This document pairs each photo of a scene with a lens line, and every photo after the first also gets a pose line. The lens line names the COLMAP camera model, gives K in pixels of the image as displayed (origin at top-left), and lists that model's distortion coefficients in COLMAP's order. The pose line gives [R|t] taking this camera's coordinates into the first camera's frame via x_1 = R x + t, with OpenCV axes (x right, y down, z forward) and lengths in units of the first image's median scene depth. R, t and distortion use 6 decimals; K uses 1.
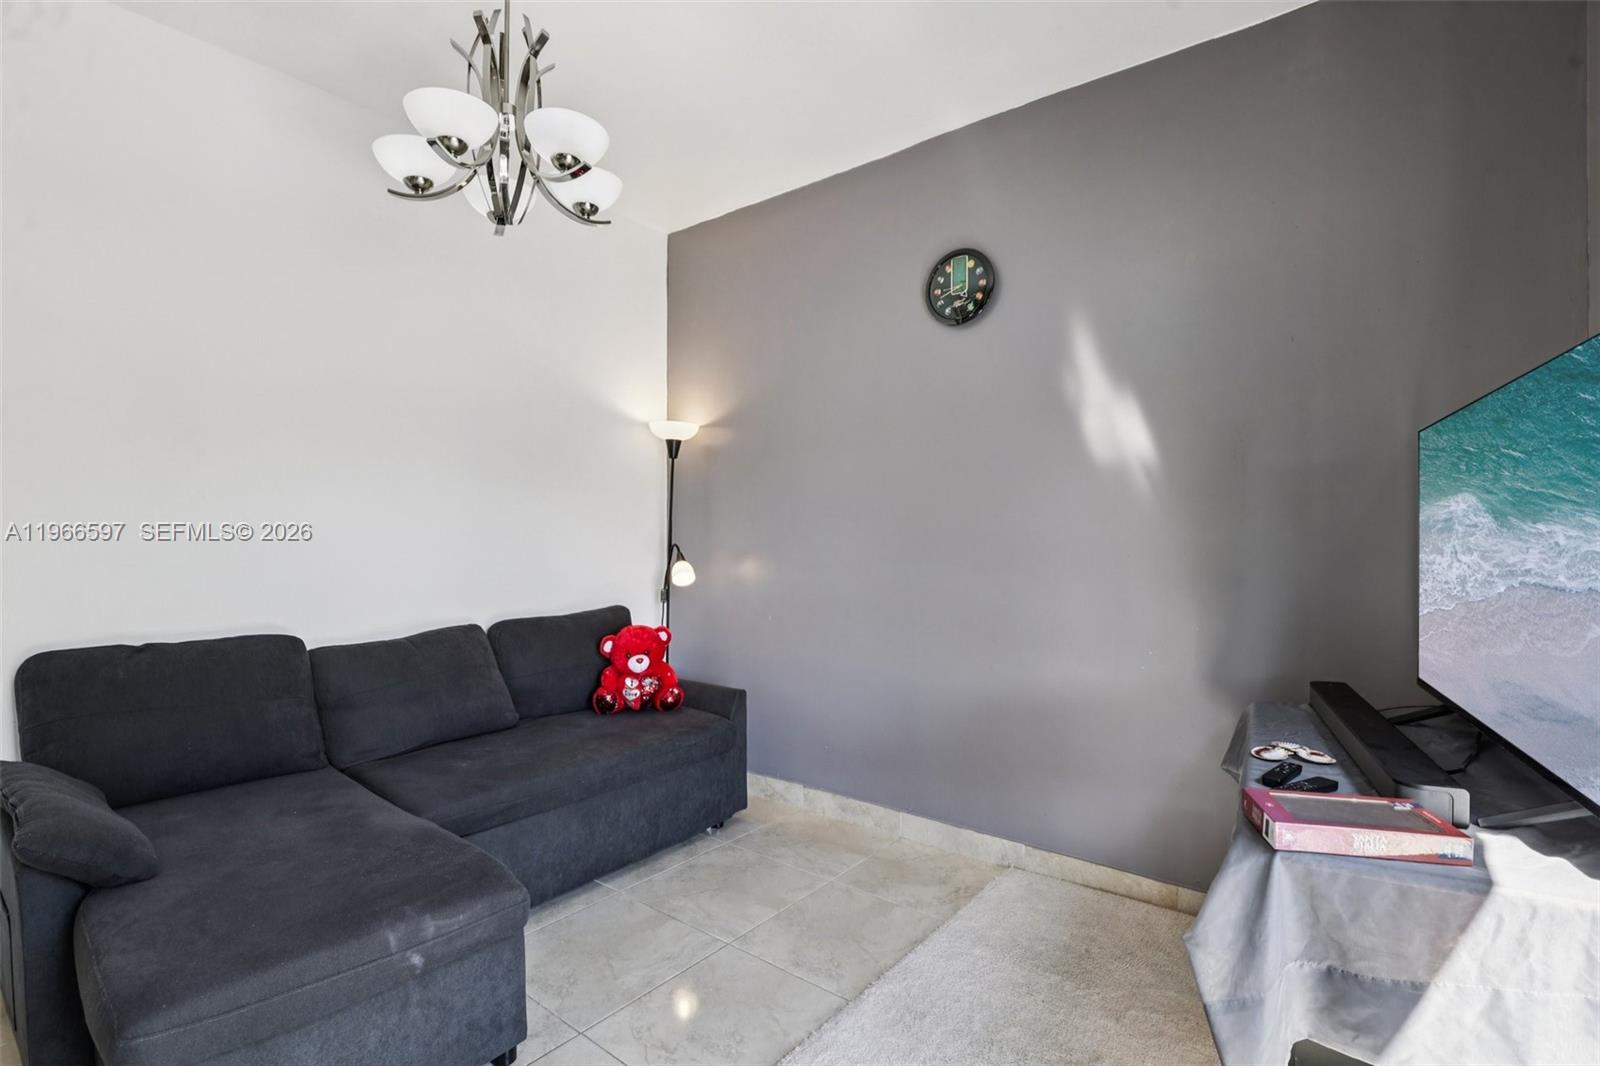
lens RADIAL K [[740.9, 0, 800.0], [0, 740.9, 533.0], [0, 0, 1]] dist [-0.000034, 0.000008]
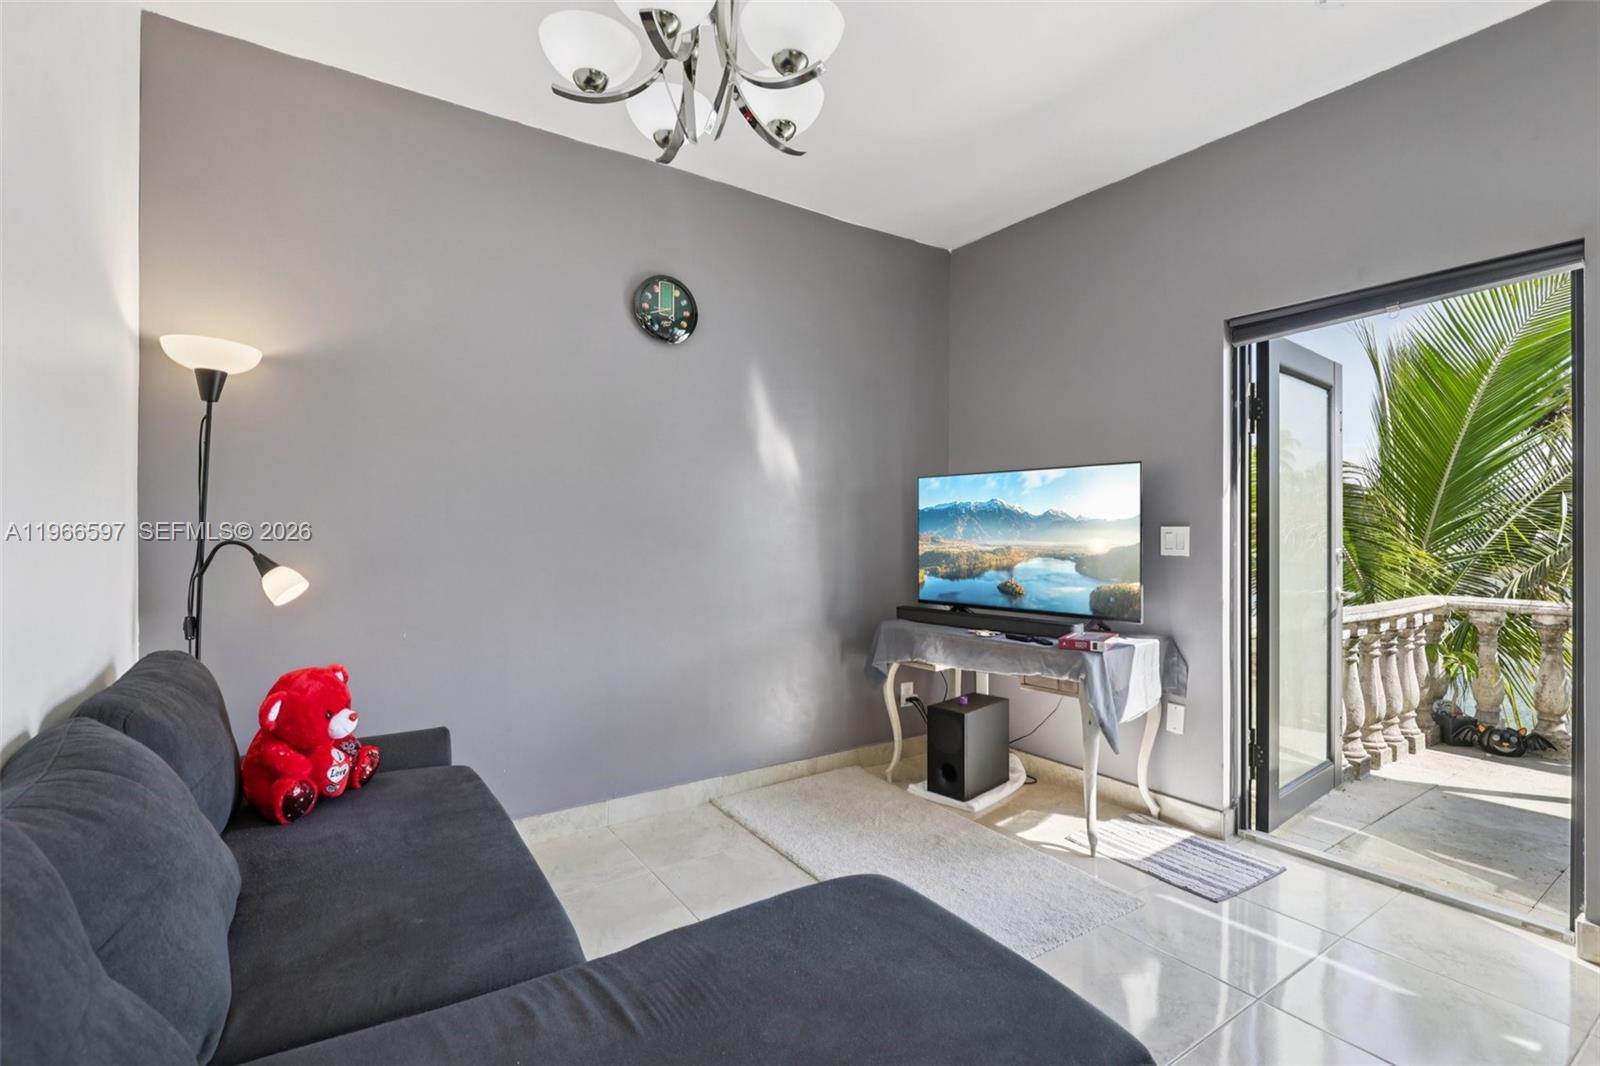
lens RADIAL K [[758.2, 0, 800.0], [0, 758.2, 533.0], [0, 0, 1]] dist [-0.000615, -0.000300]
pose [[0.281352, 0.003159, 0.959600, -0.821672], [-0.004577, 0.999988, -0.001950, 0.009297], [-0.959594, -0.003843, 0.281363, 0.472198]]
